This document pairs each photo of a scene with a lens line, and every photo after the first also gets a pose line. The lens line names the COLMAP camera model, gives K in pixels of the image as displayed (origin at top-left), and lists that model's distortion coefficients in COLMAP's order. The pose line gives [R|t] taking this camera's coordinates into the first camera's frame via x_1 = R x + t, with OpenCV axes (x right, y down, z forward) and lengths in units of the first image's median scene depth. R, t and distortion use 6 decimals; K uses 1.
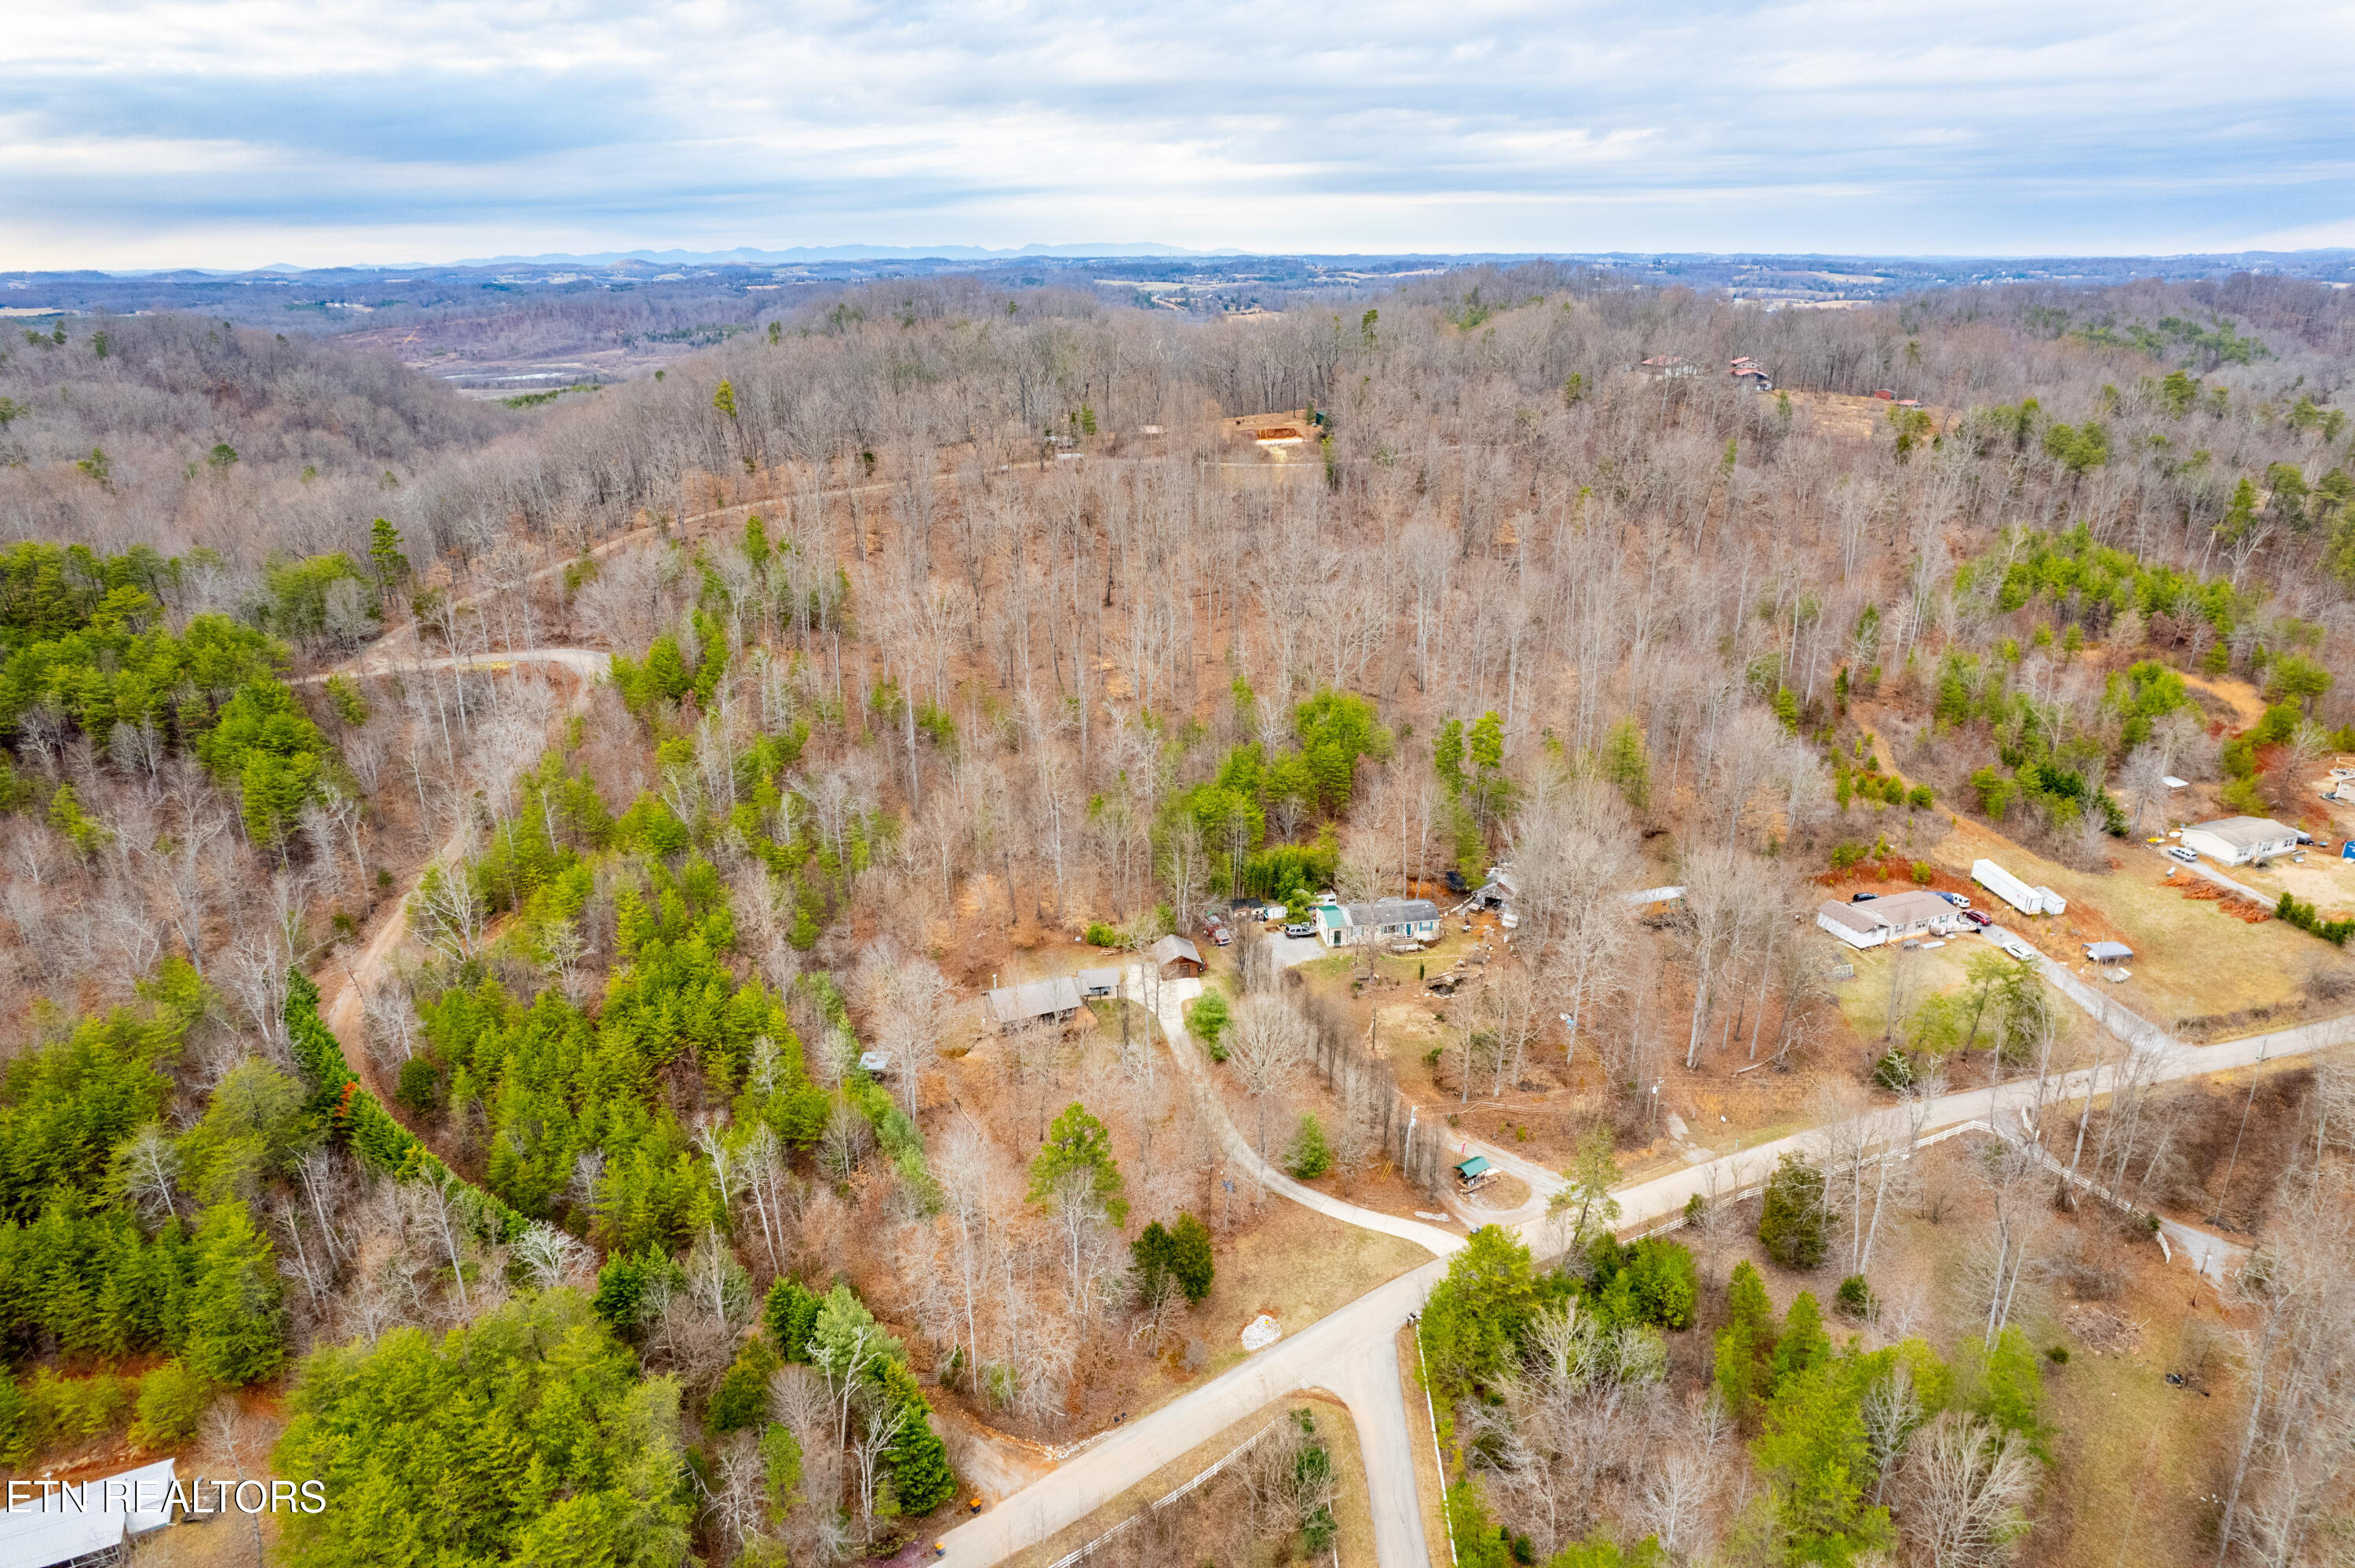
lens RADIAL K [[1514.1, 0, 1193.5], [0, 1514.1, 776.0], [0, 0, 1]] dist [-0.078240, 0.073840]
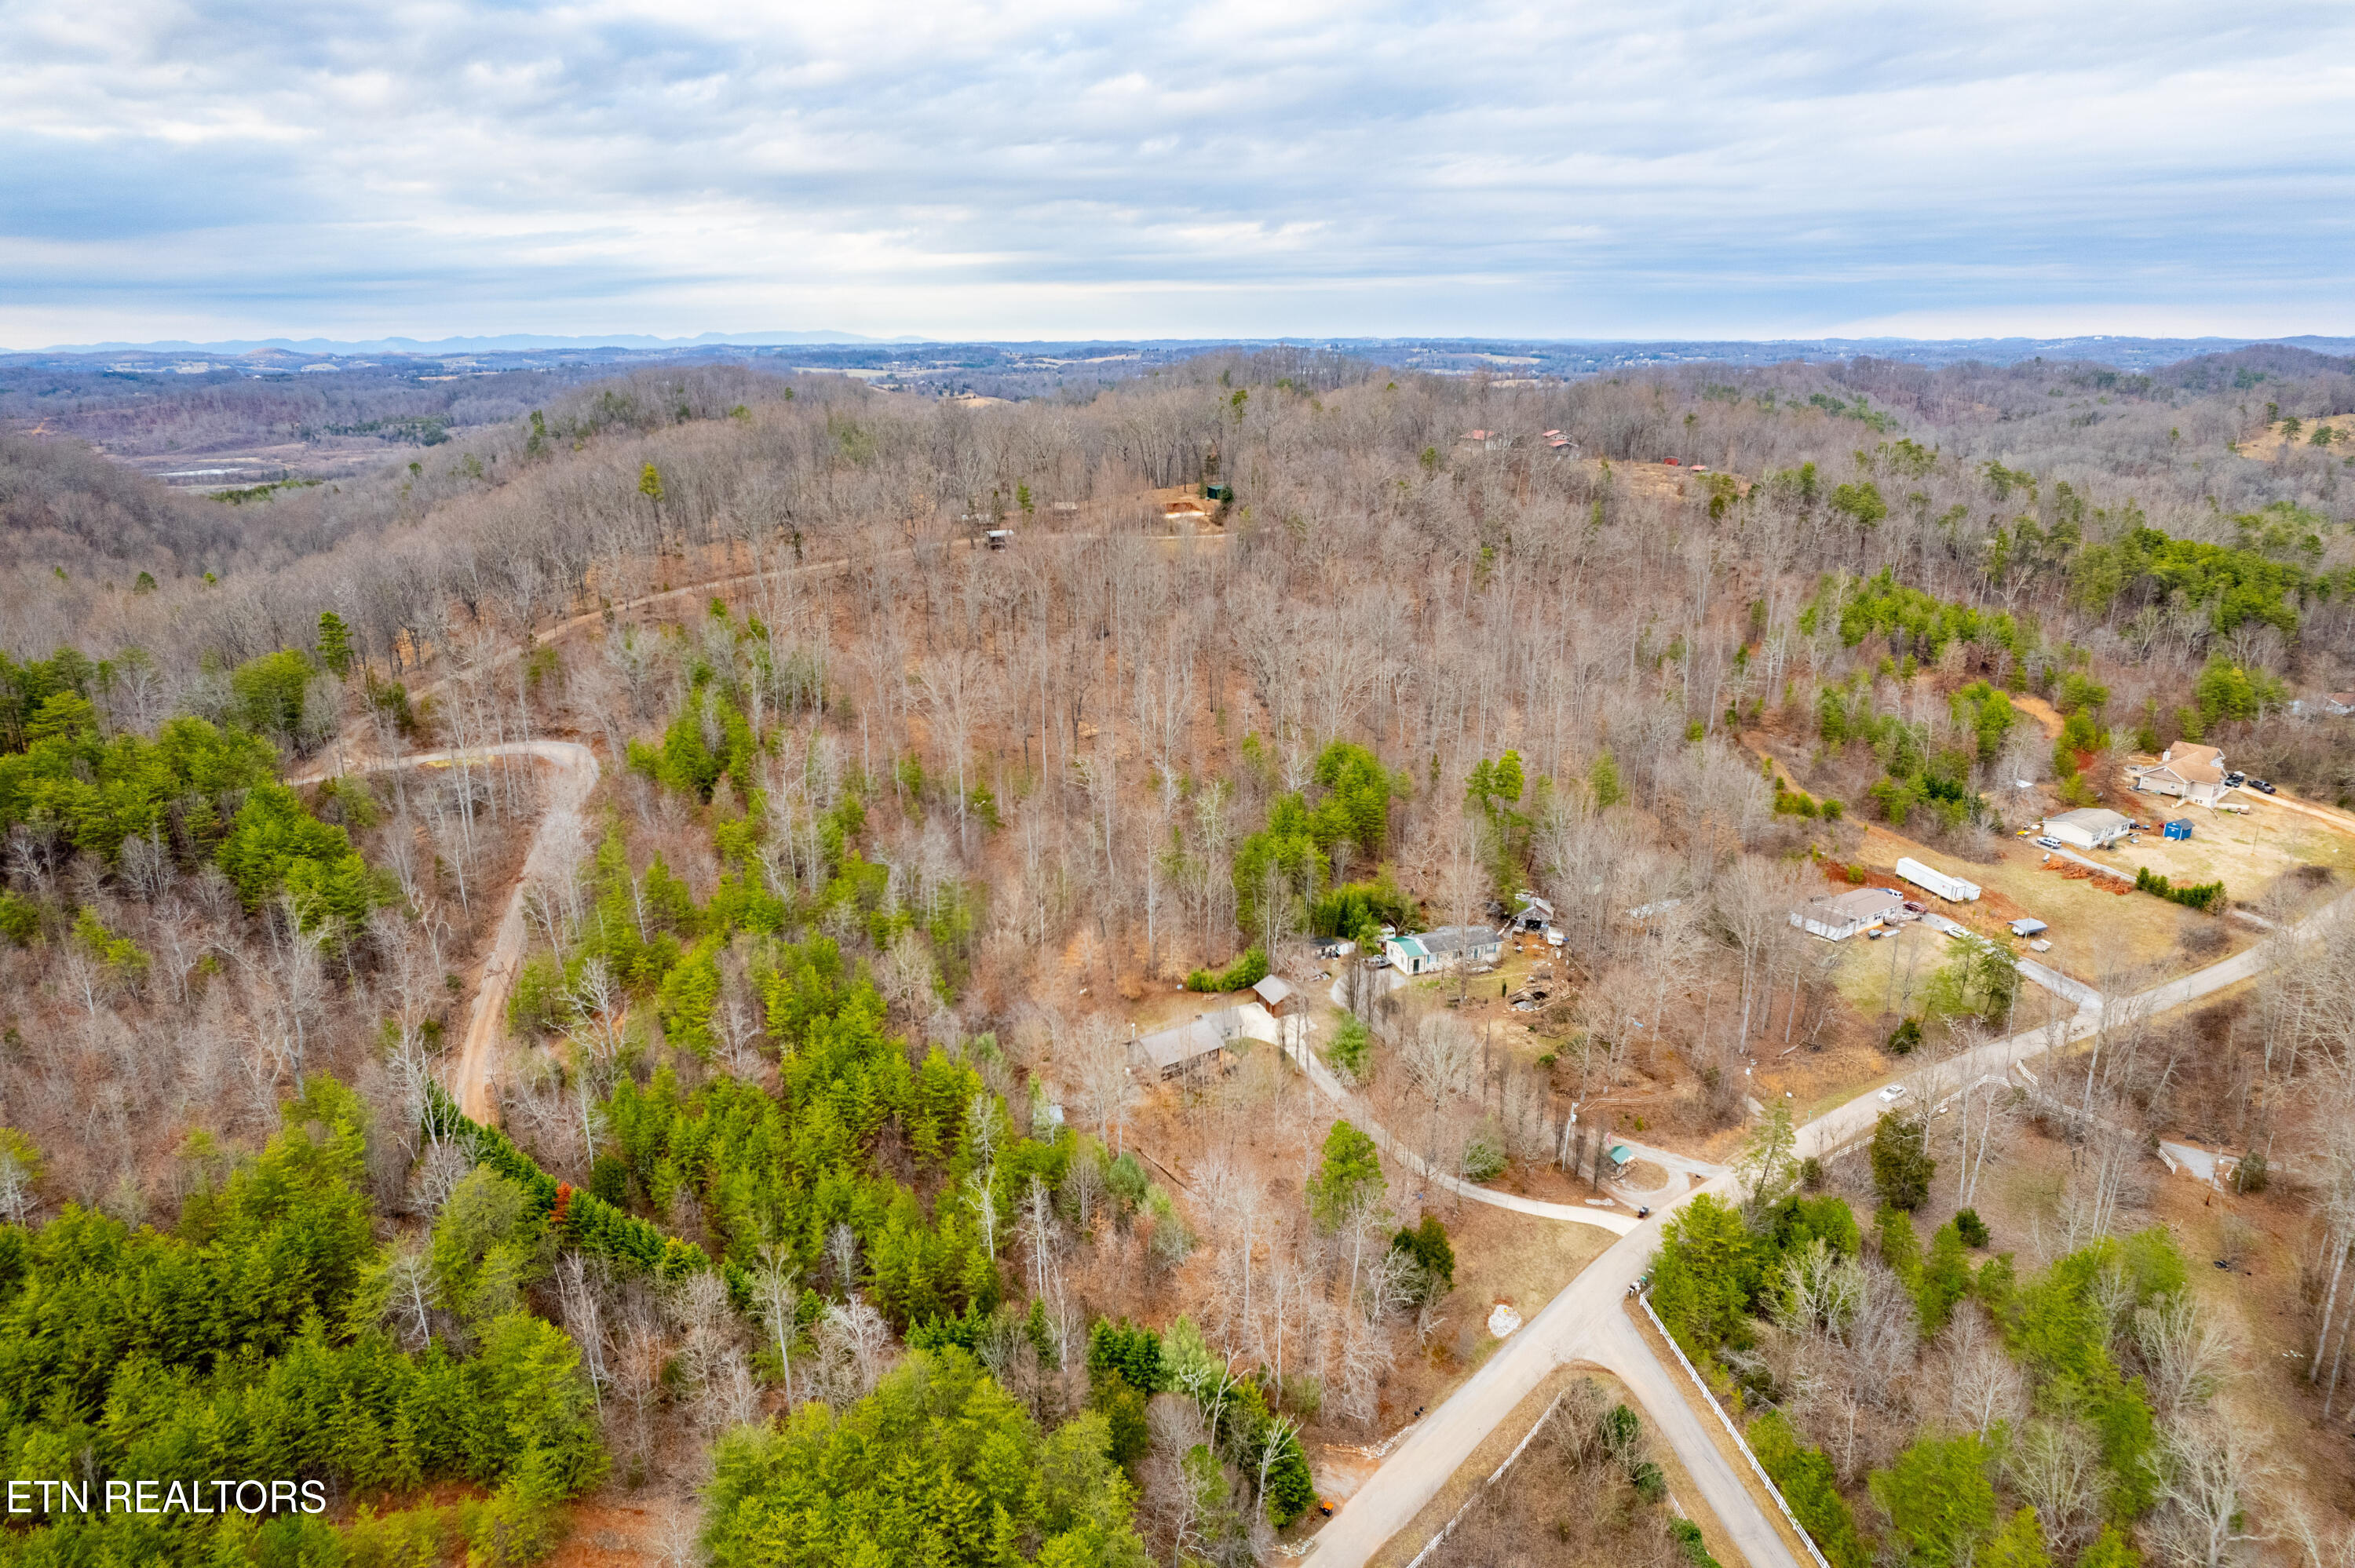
lens RADIAL K [[1514.1, 0, 1193.5], [0, 1514.1, 776.0], [0, 0, 1]] dist [-0.078240, 0.073840]
pose [[0.979326, -0.055590, 0.194499, -0.215088], [0.065847, 0.996738, -0.046672, 0.010664], [-0.191270, 0.058514, 0.979792, -0.018255]]
